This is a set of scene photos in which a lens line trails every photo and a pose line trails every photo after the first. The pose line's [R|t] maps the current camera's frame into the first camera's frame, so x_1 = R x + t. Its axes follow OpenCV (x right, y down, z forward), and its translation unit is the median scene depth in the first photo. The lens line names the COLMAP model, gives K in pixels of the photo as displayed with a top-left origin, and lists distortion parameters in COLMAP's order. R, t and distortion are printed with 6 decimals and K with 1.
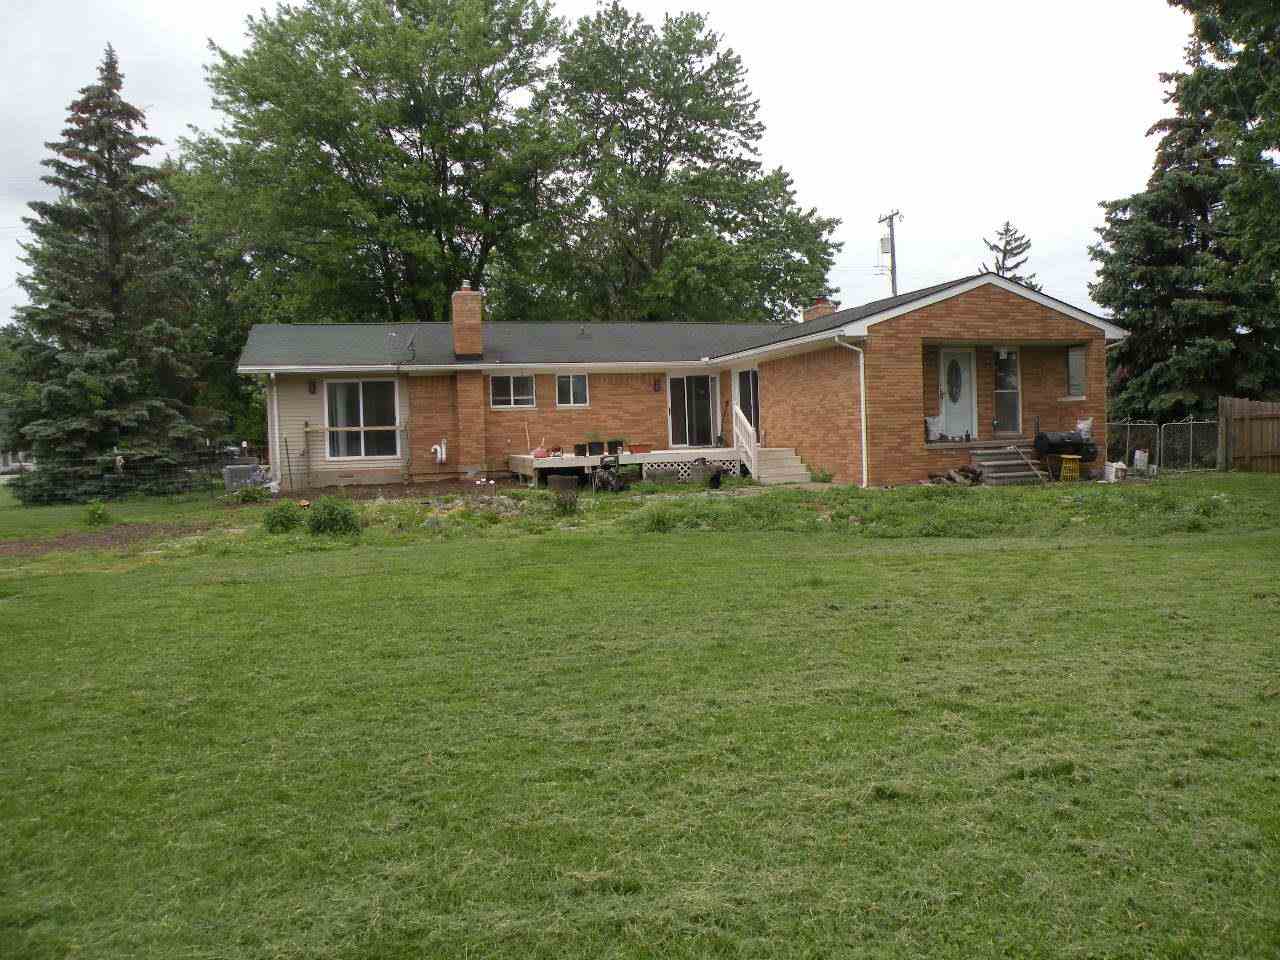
lens RADIAL K [[1007.1, 0, 640.0], [0, 1007.1, 480.0], [0, 0, 1]] dist [-0.061314, 0.004533]
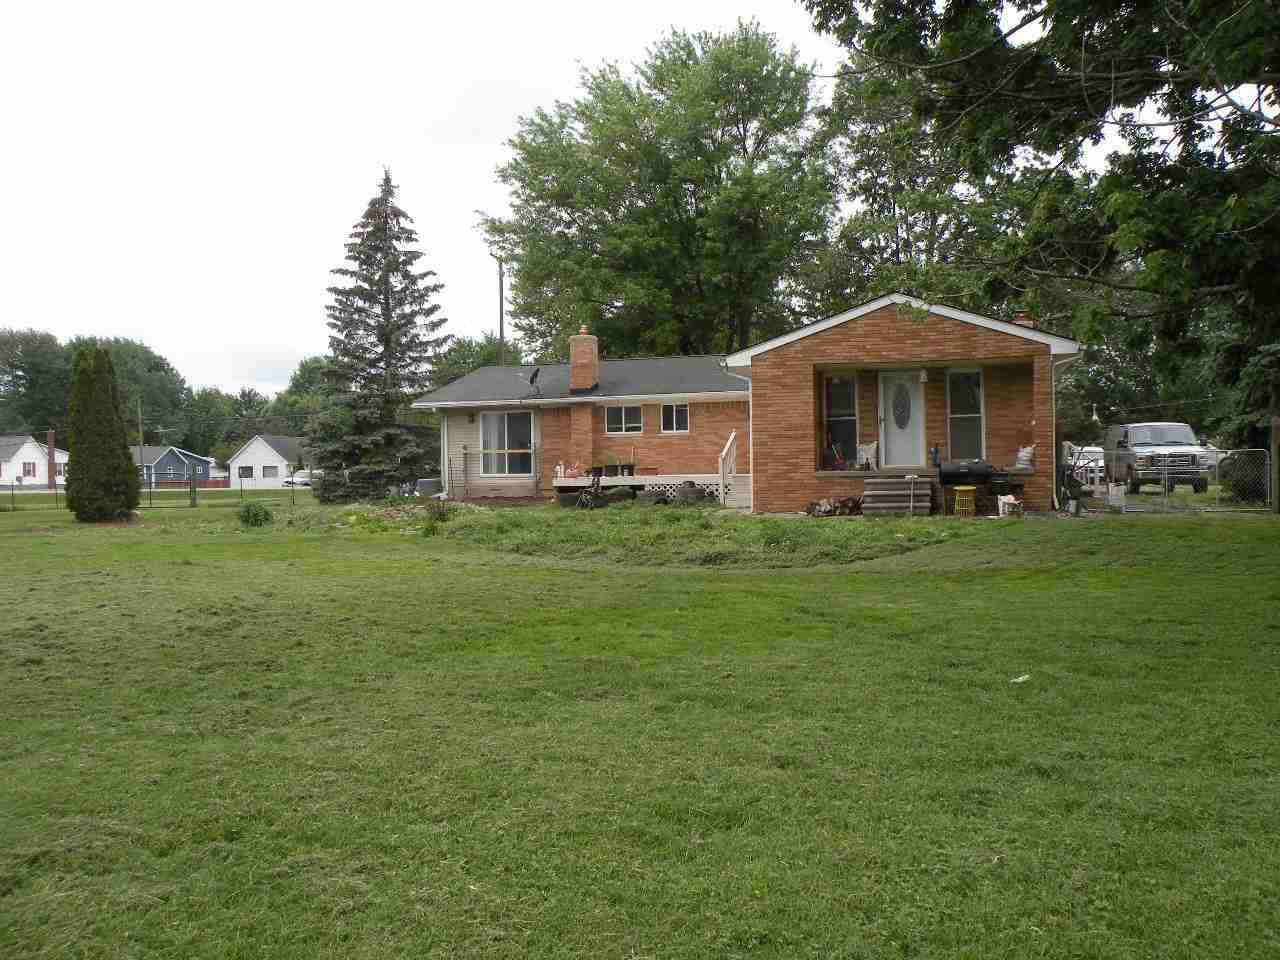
lens RADIAL K [[1007.1, 0, 640.0], [0, 1007.1, 480.0], [0, 0, 1]] dist [-0.061314, 0.004533]
pose [[0.831028, 0.022486, -0.555775, 0.548561], [-0.033473, 0.999393, -0.009617, -0.009751], [0.555222, 0.026596, 0.831277, 0.063044]]
